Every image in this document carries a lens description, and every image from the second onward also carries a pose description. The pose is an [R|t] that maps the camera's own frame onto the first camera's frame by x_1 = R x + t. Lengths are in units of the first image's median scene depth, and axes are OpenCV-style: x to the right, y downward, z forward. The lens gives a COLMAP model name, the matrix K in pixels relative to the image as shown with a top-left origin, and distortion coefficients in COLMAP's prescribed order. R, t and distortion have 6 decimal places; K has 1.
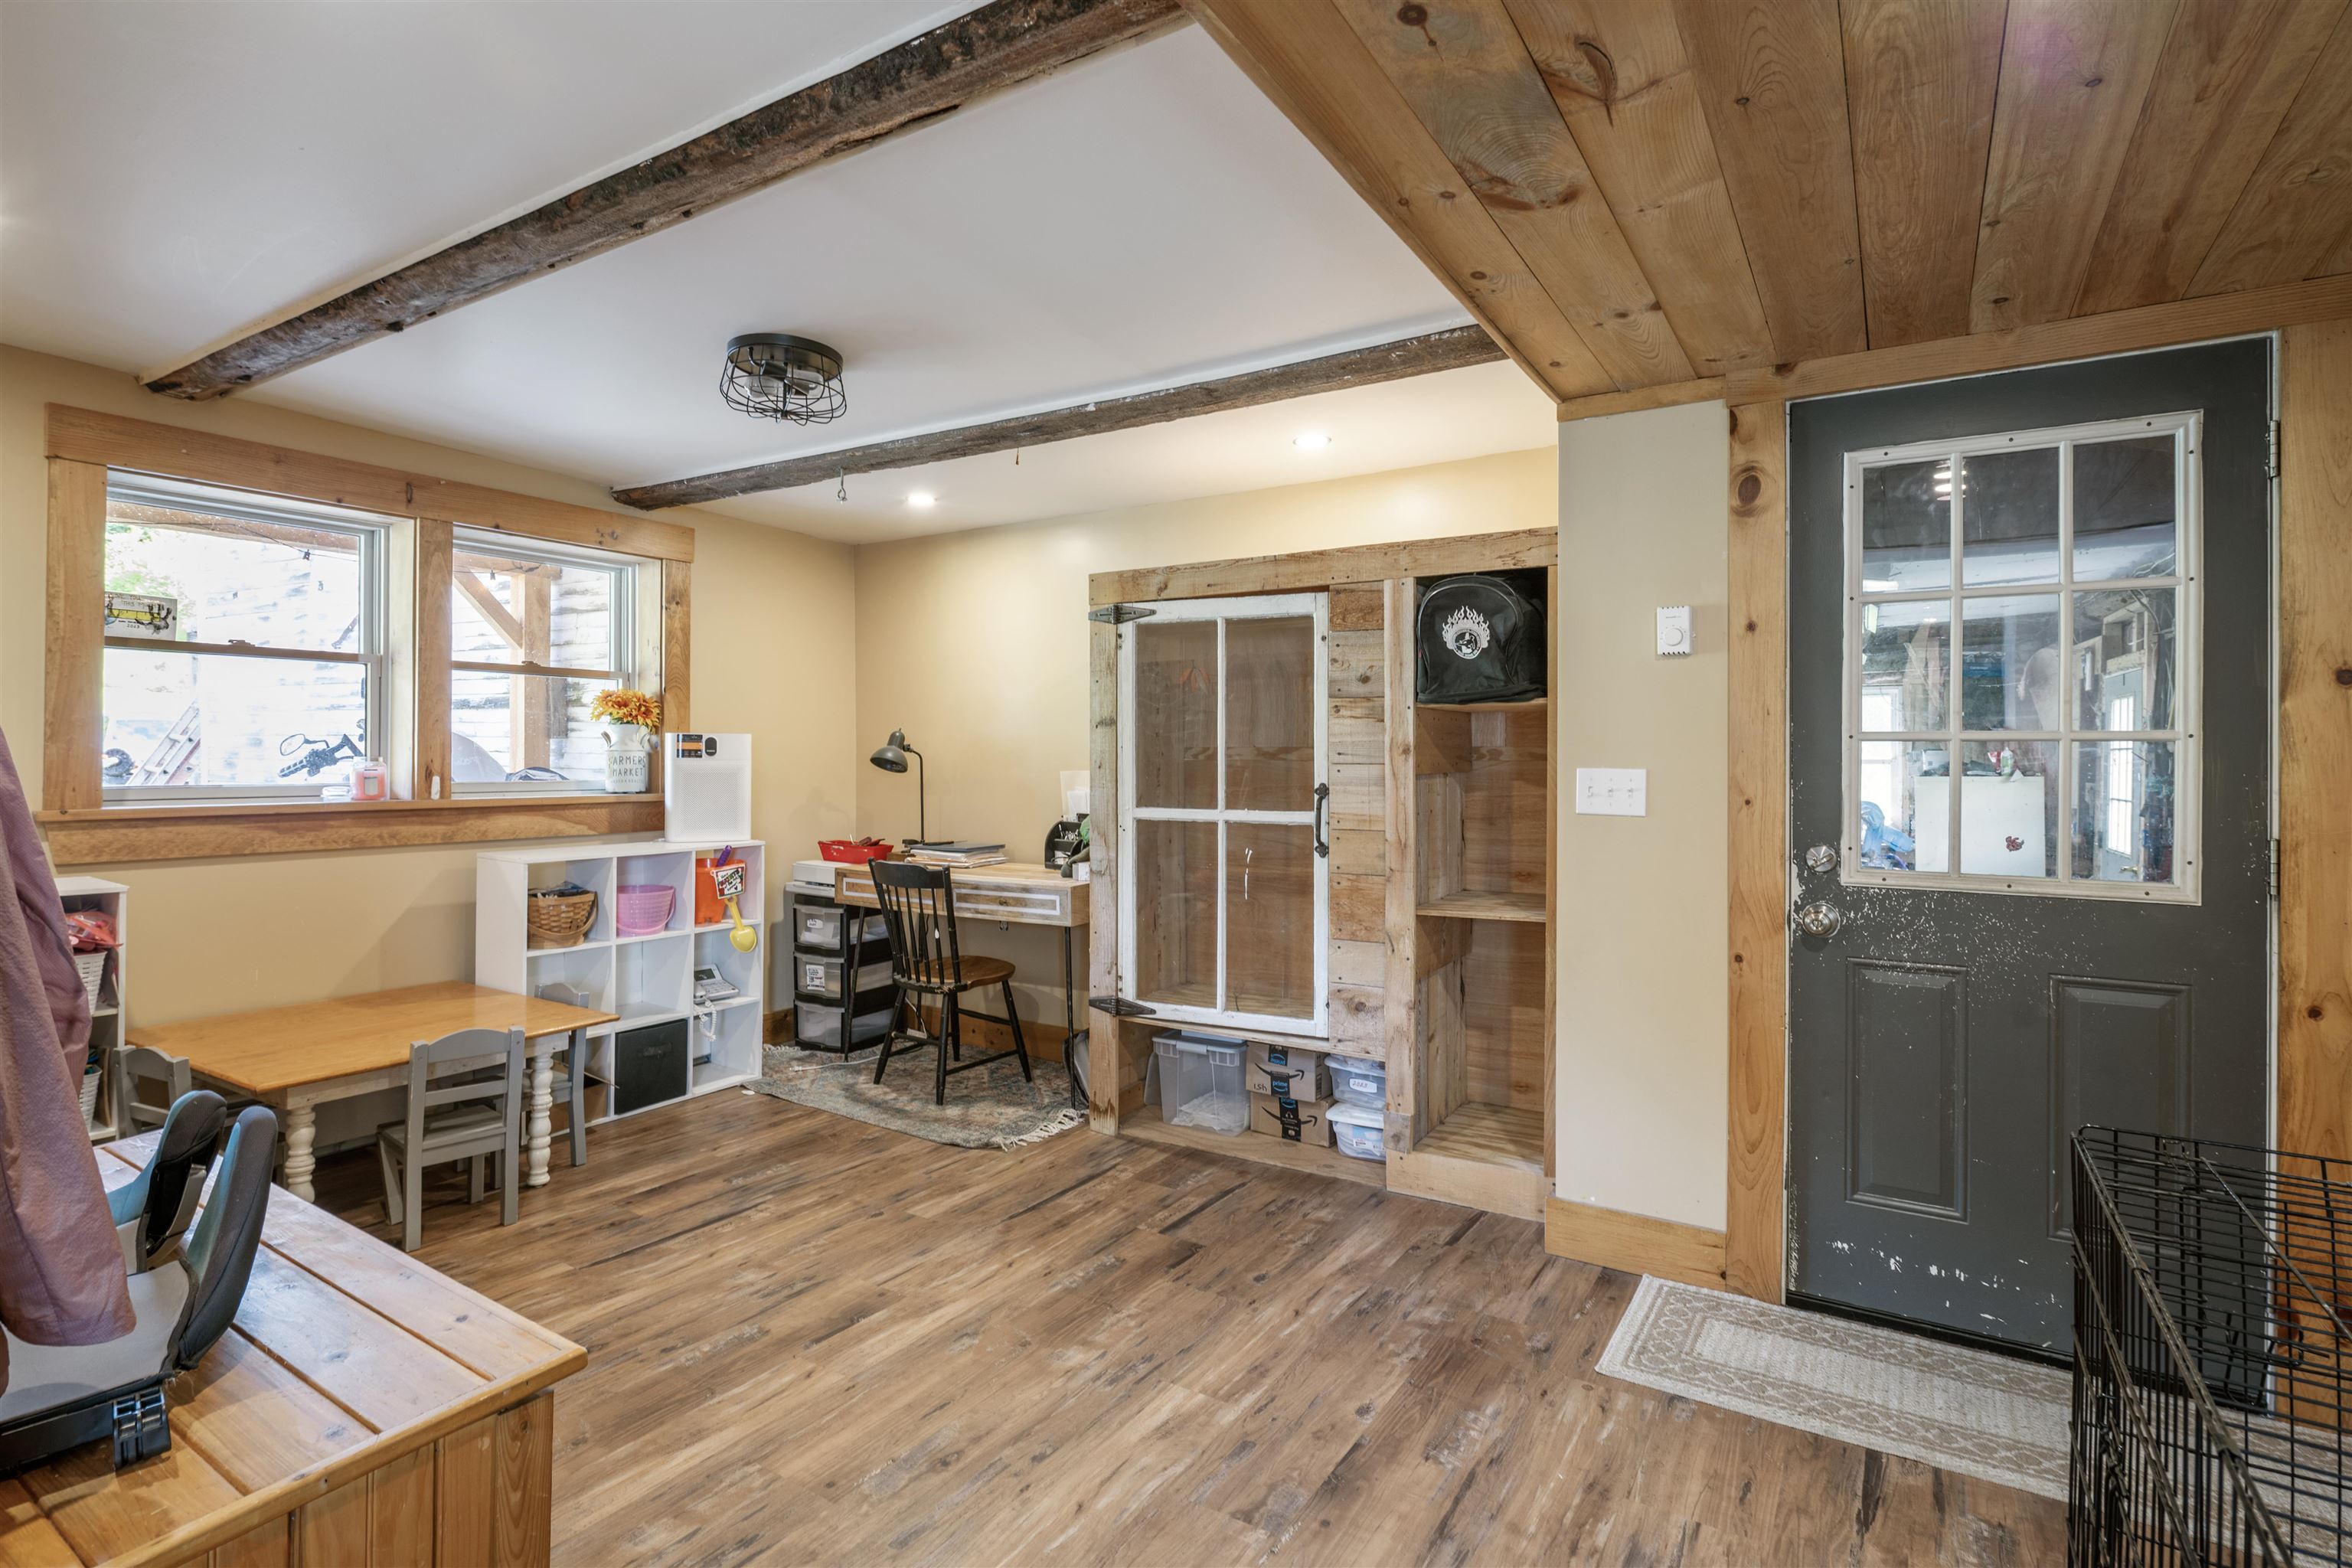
lens RADIAL K [[1202.9, 0, 1154.2], [0, 1202.9, 761.1], [0, 0, 1]] dist [-0.005951, -0.000045]
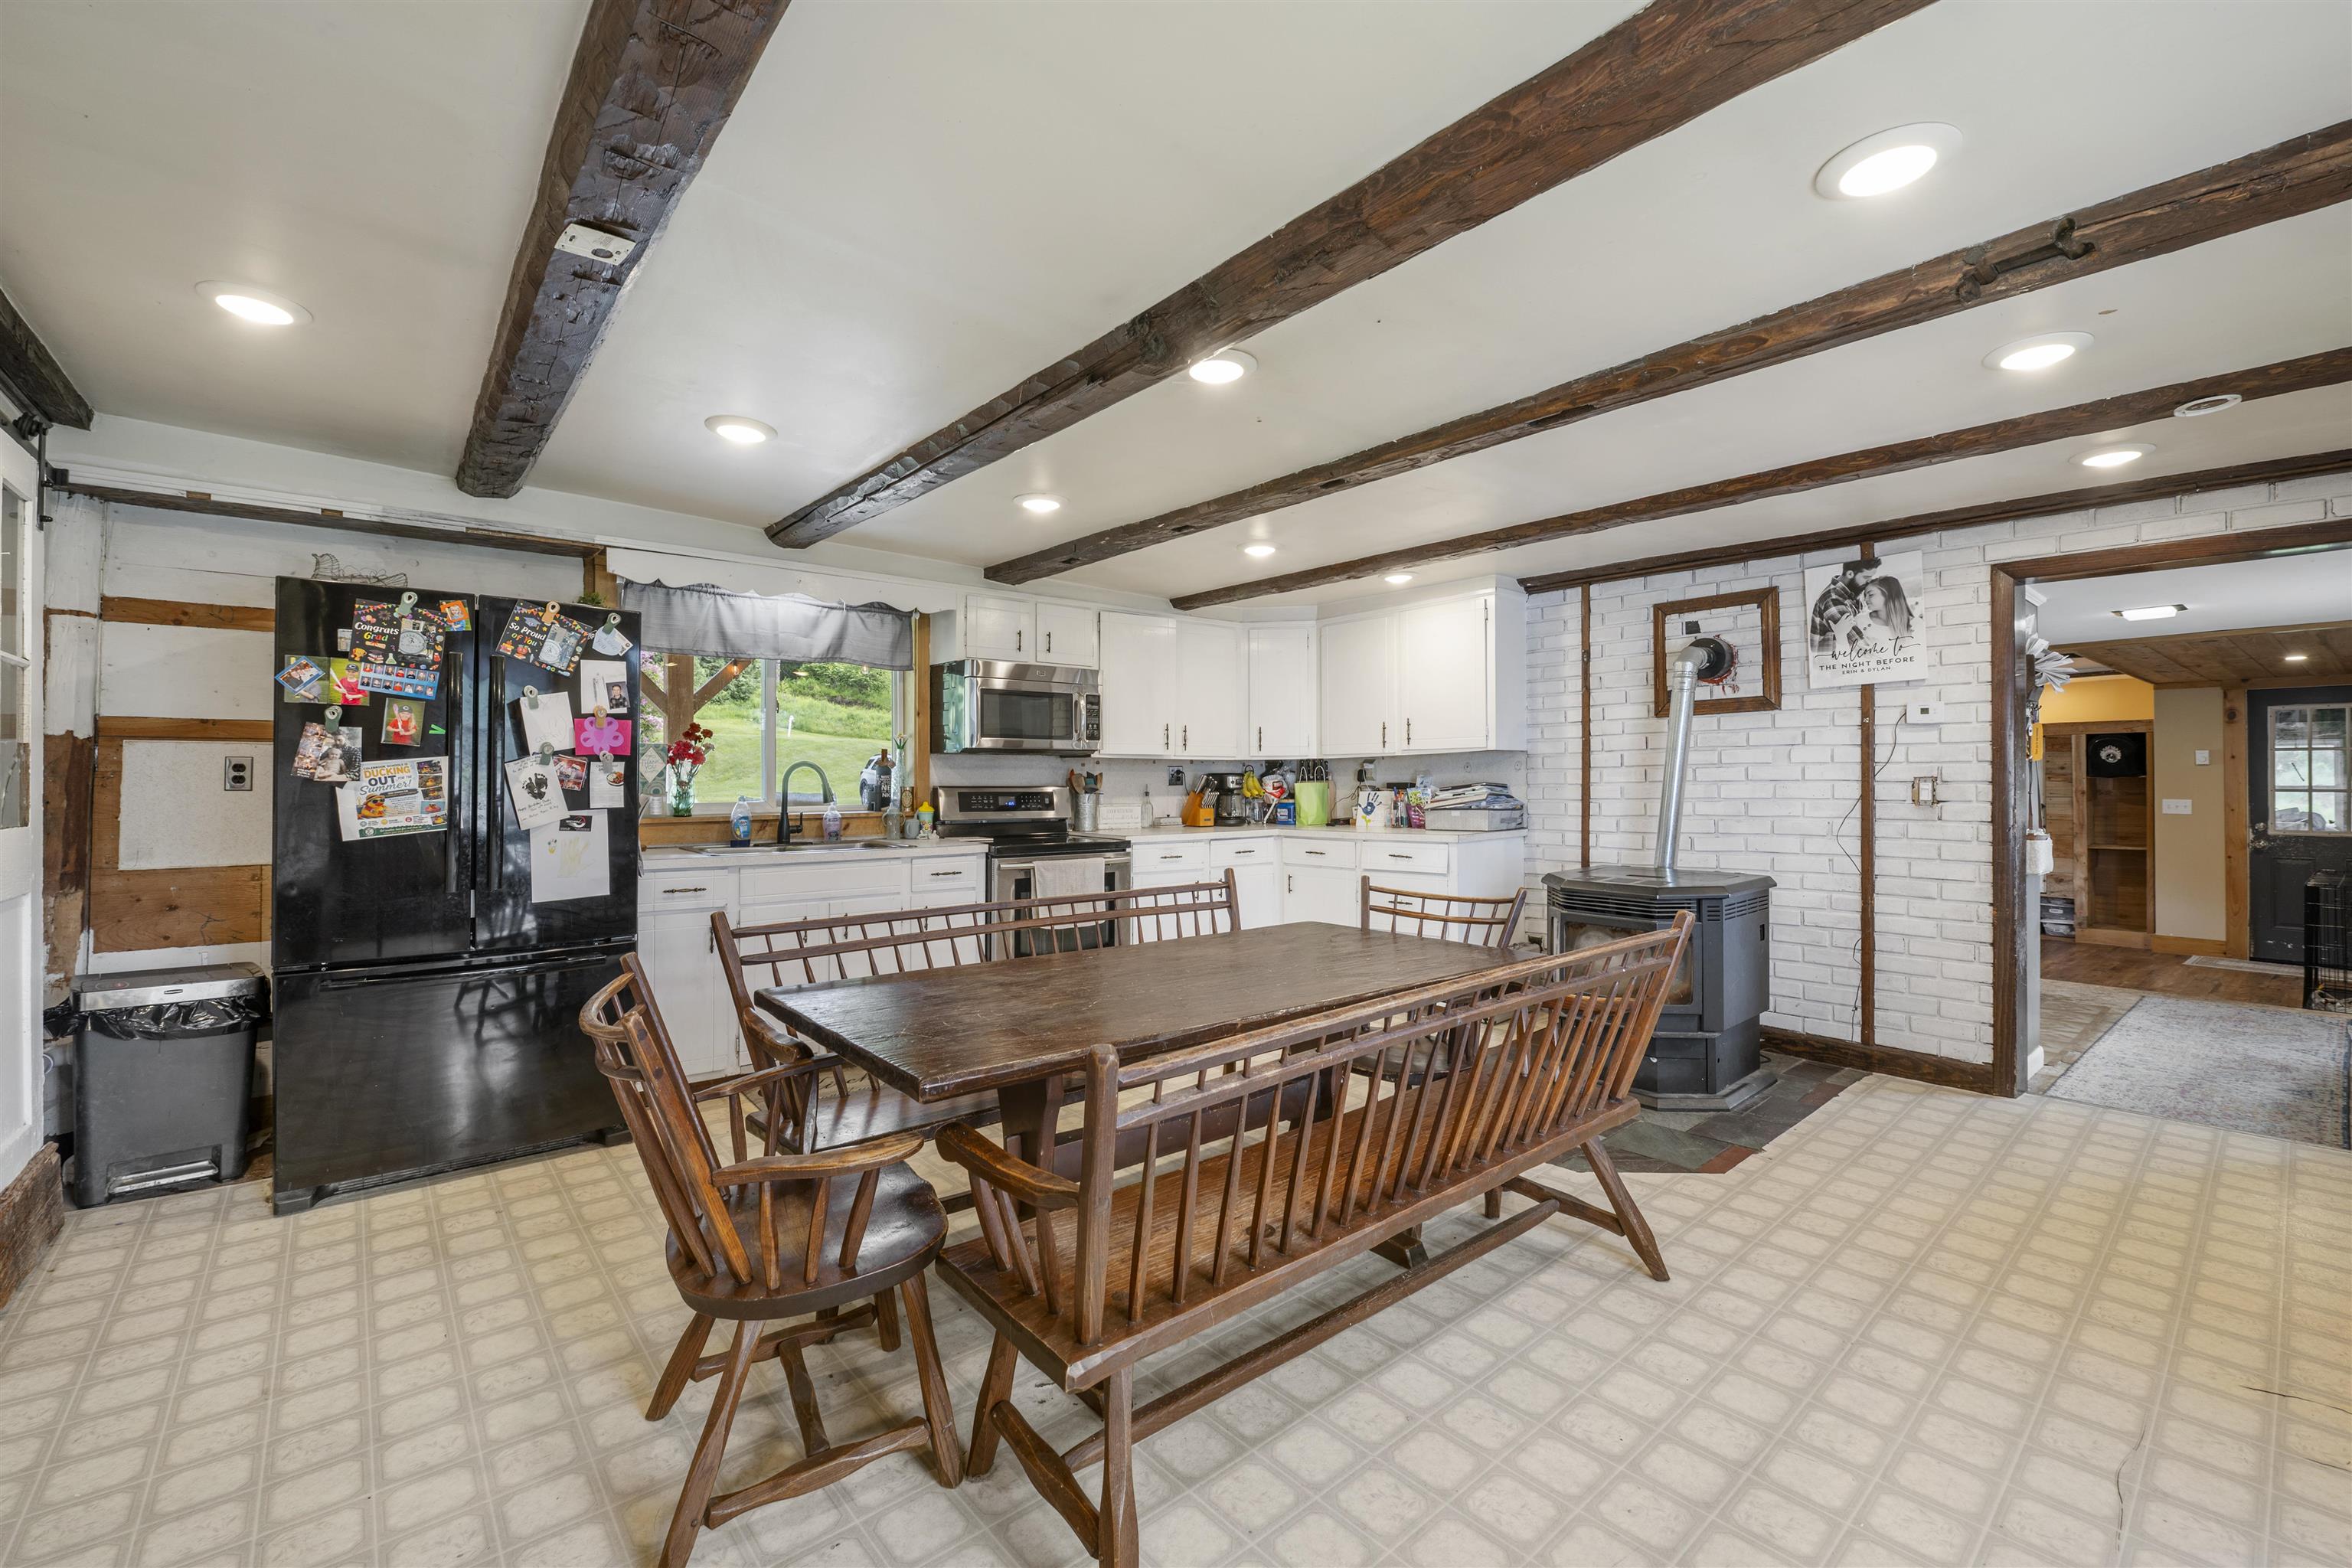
lens RADIAL K [[1008.3, 0, 1166.1], [0, 1008.3, 779.1], [0, 0, 1]] dist [-0.007495, -0.000856]
pose [[0.941394, -0.010691, -0.337139, -1.147372], [0.010360, 0.999942, -0.002780, -0.062631], [0.337149, -0.000876, 0.941451, -2.204716]]
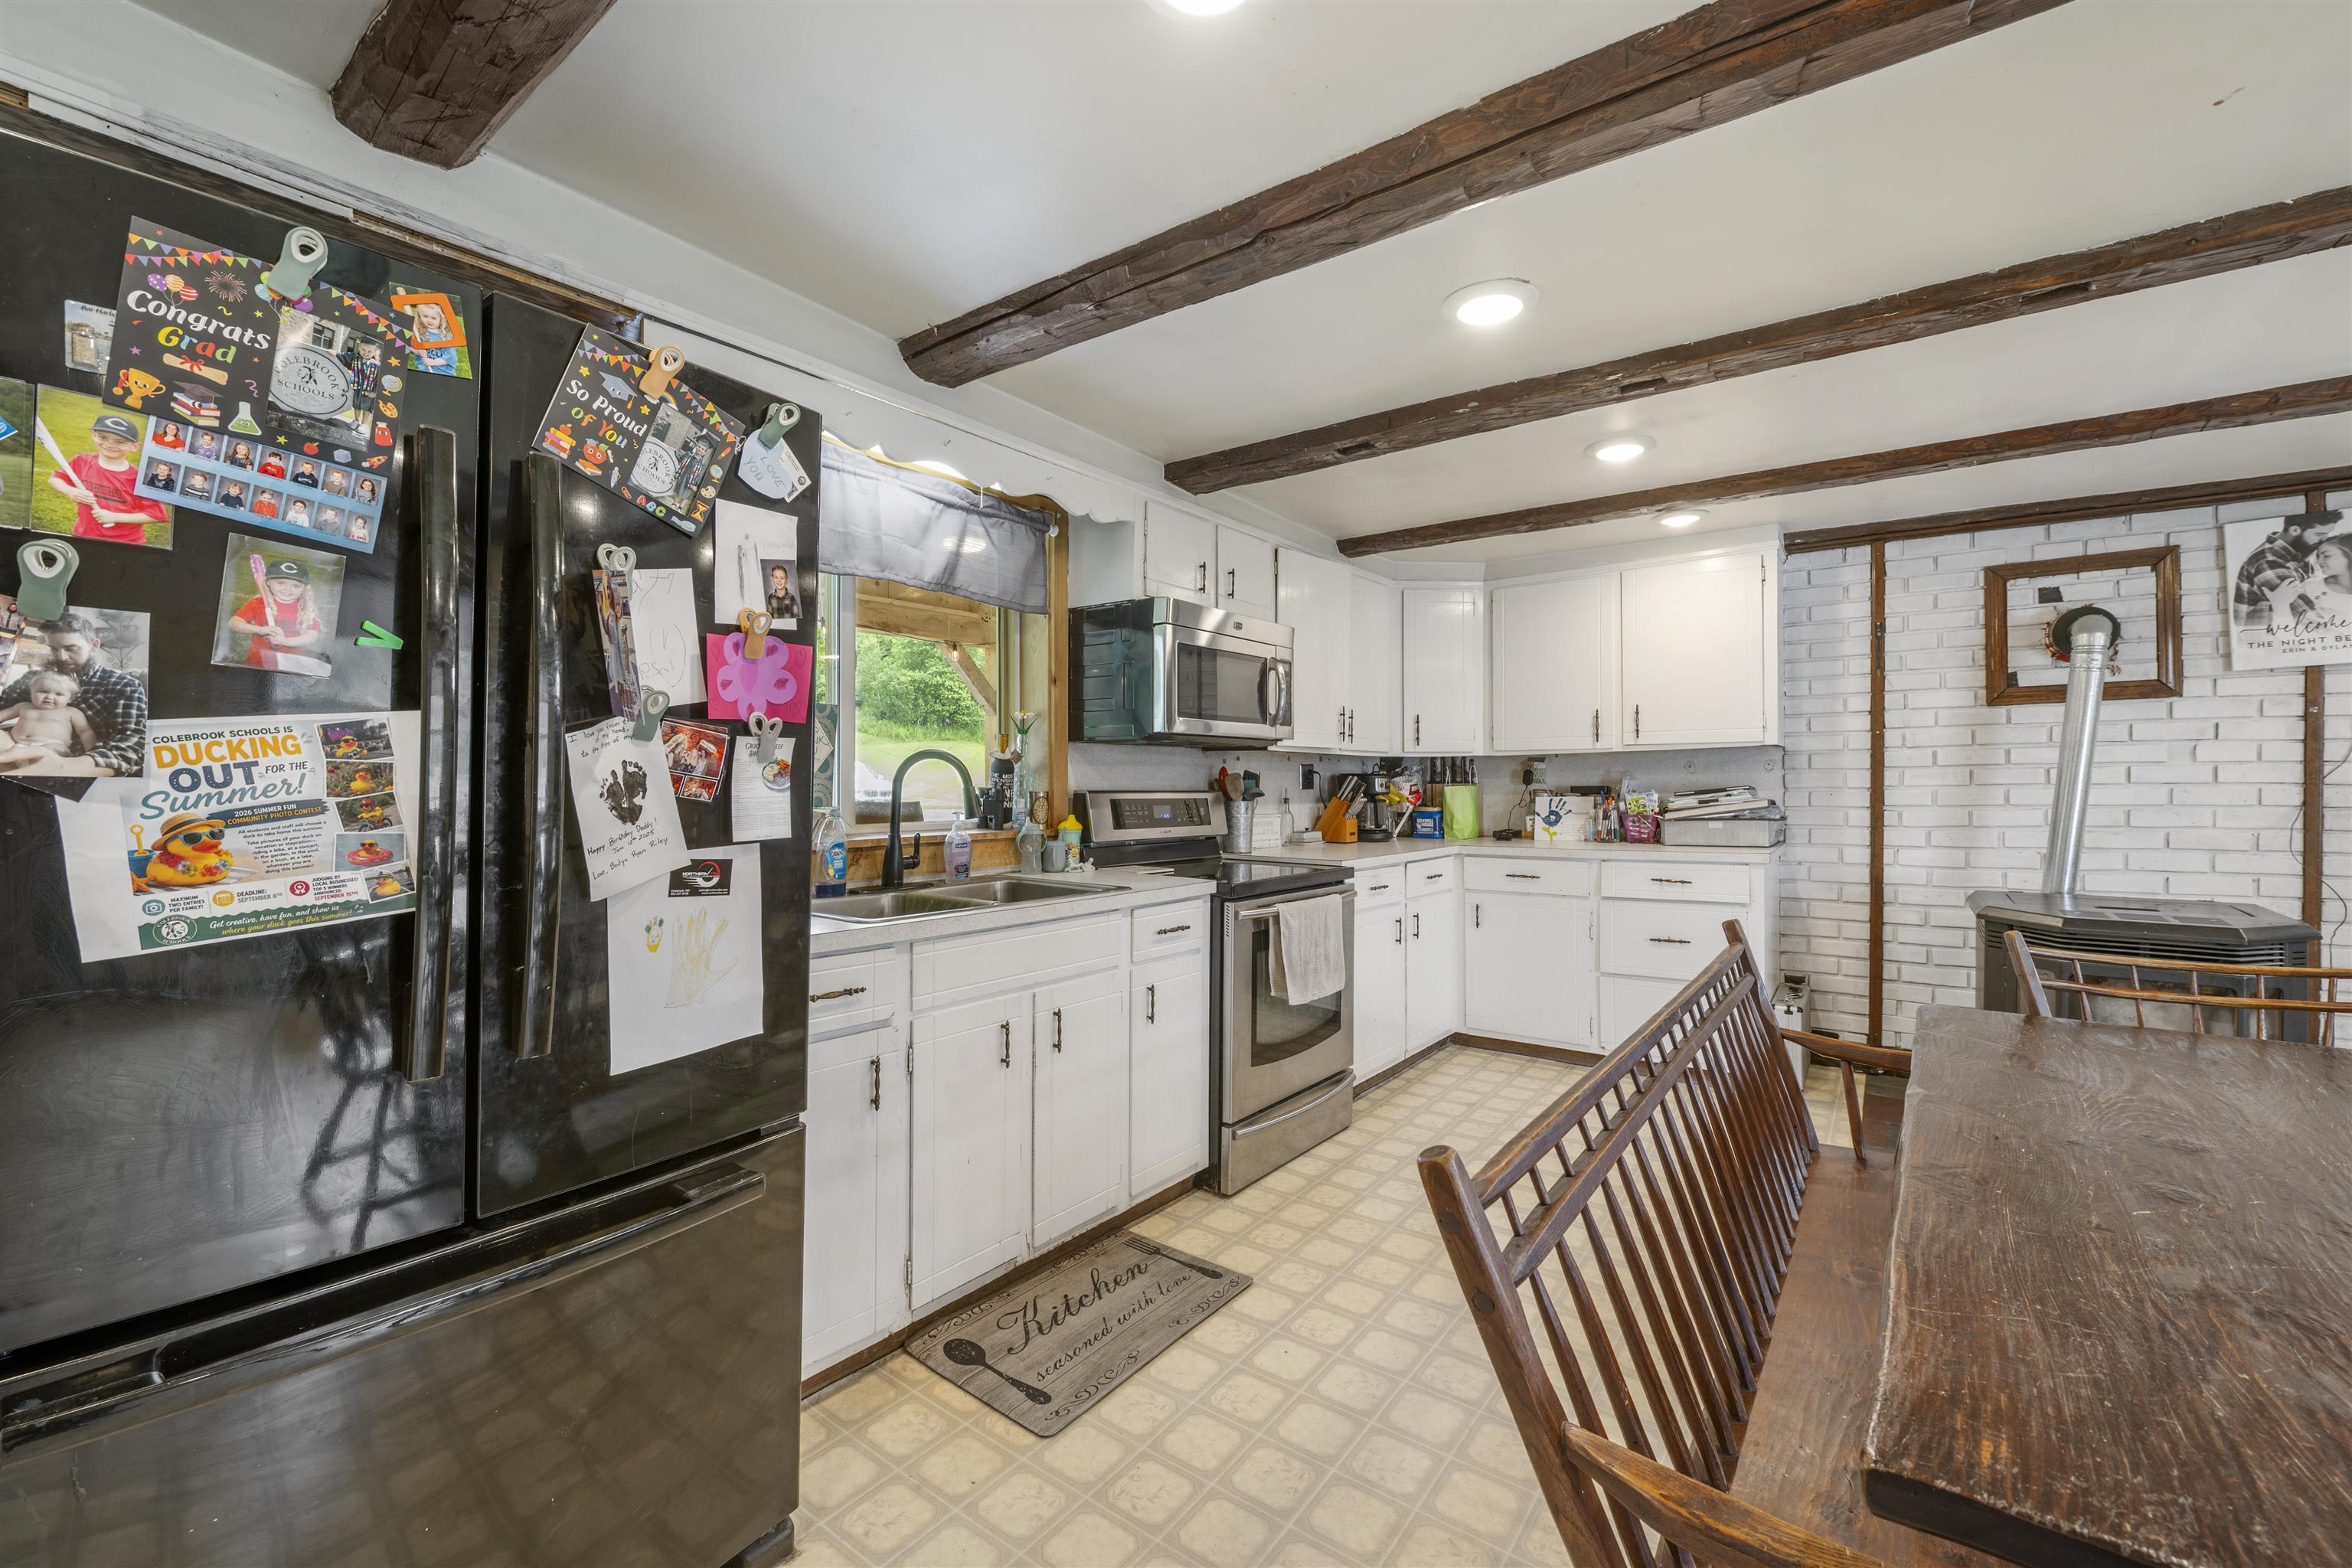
lens RADIAL K [[975.6, 0, 1157.1], [0, 975.6, 787.3], [0, 0, 1]] dist [-0.006303, -0.001488]
pose [[0.993056, -0.009072, -0.117293, -1.812377], [0.009554, 0.999948, 0.003548, -0.066009], [0.117255, -0.004644, 0.993091, -1.842933]]
